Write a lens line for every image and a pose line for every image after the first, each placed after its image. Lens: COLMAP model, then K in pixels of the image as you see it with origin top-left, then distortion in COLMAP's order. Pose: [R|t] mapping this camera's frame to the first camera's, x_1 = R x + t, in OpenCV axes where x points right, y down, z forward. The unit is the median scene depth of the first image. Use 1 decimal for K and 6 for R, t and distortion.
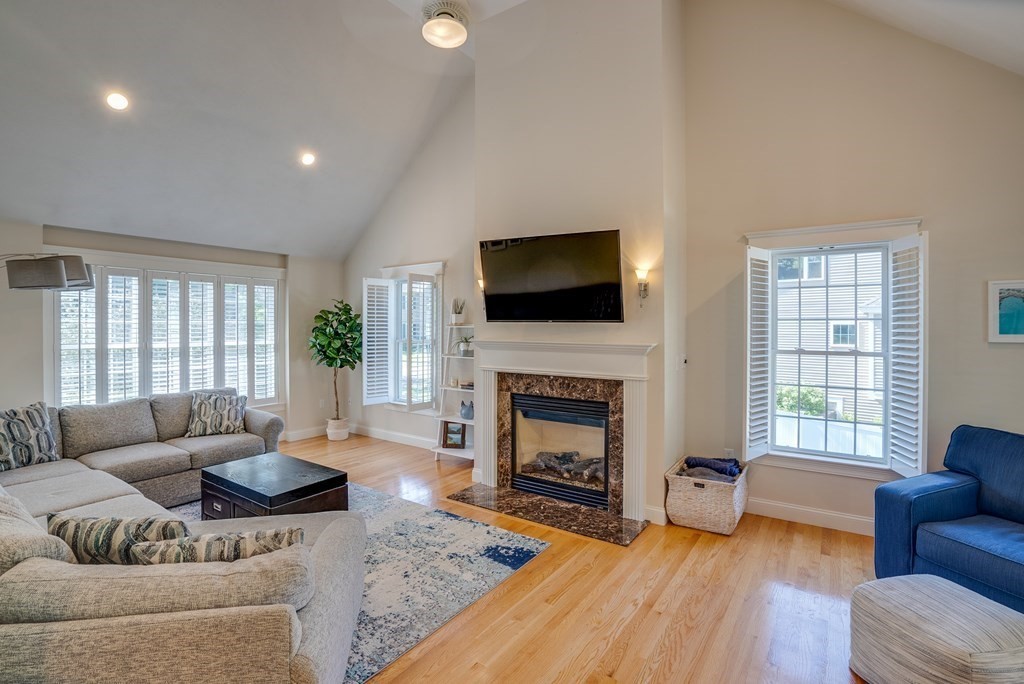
lens RADIAL K [[473.6, 0, 501.5], [0, 473.6, 327.2], [0, 0, 1]] dist [-0.029026, 0.006711]
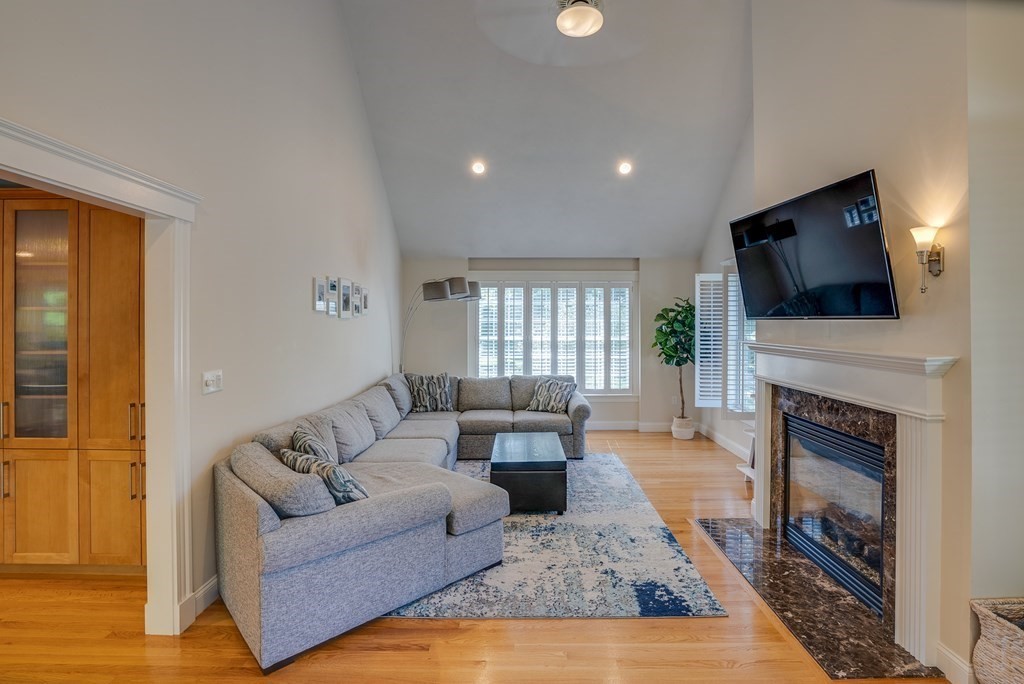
lens RADIAL K [[473.6, 0, 531.1], [0, 473.6, 322.1], [0, 0, 1]] dist [-0.029026, 0.006711]
pose [[0.599490, -0.002875, -0.800377, 0.409445], [-0.002235, 0.999984, -0.005266, -0.001262], [0.800379, 0.004946, 0.599474, 0.239430]]
